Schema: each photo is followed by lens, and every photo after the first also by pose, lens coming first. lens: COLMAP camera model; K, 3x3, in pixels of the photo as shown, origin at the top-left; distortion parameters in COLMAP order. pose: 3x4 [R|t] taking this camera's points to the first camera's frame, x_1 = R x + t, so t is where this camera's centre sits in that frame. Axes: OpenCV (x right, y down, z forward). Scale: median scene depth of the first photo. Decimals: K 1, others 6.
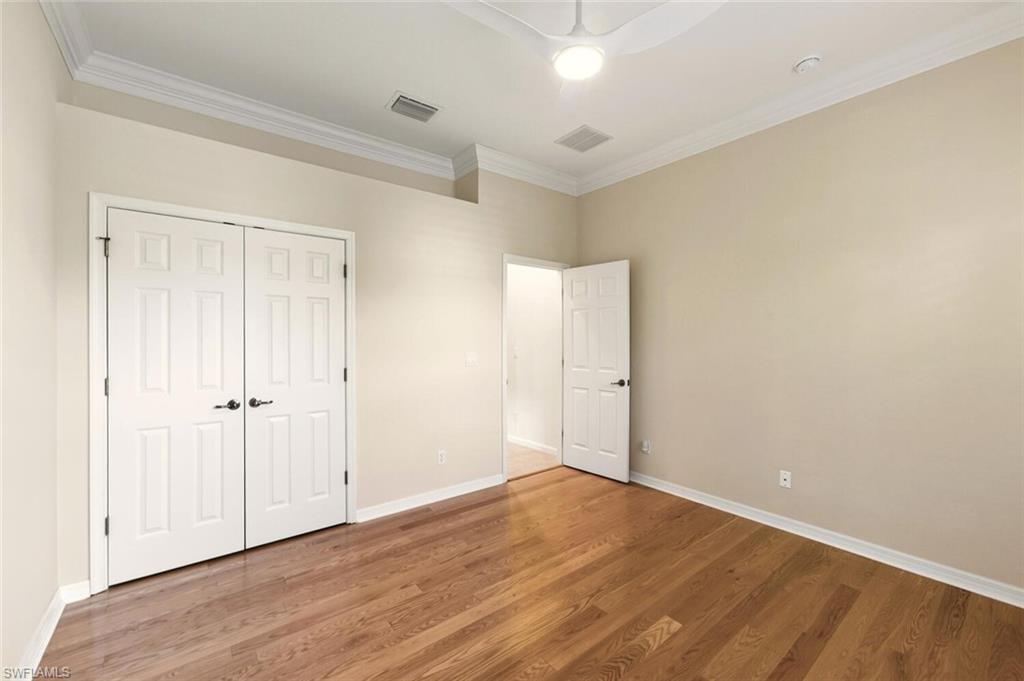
lens RADIAL K [[407.0, 0, 512.7], [0, 407.0, 338.5], [0, 0, 1]] dist [-0.011804, 0.000222]
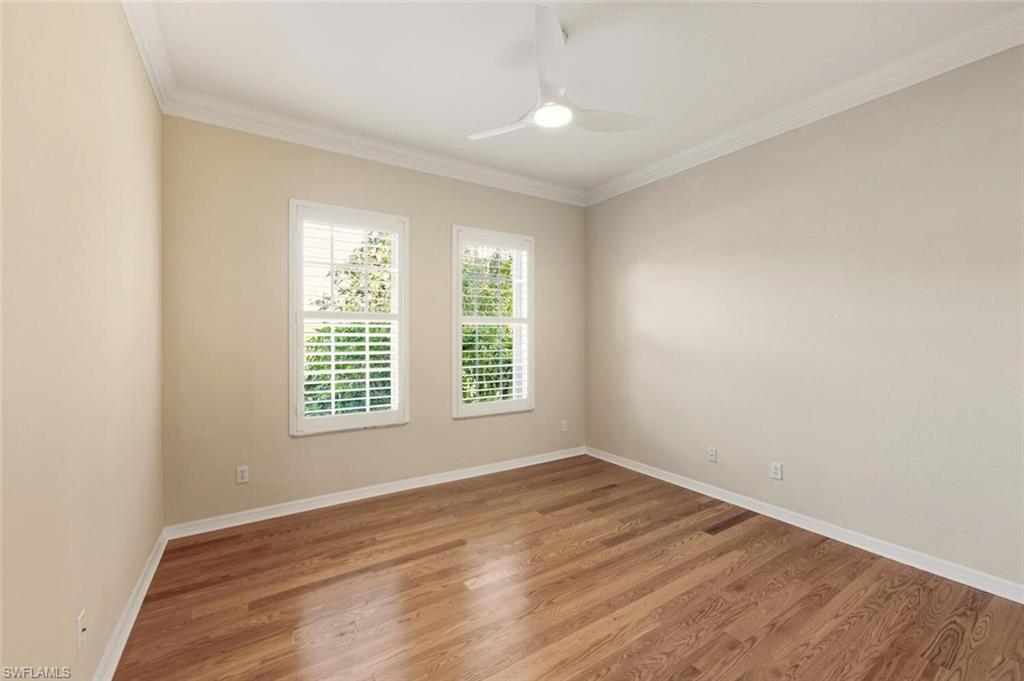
lens RADIAL K [[407.0, 0, 511.0], [0, 407.0, 339.2], [0, 0, 1]] dist [-0.011804, 0.000222]
pose [[-0.995516, 0.005773, 0.094422, 0.162538], [0.006294, 0.999967, 0.005227, -0.007578], [-0.094389, 0.005798, -0.995519, 2.115682]]
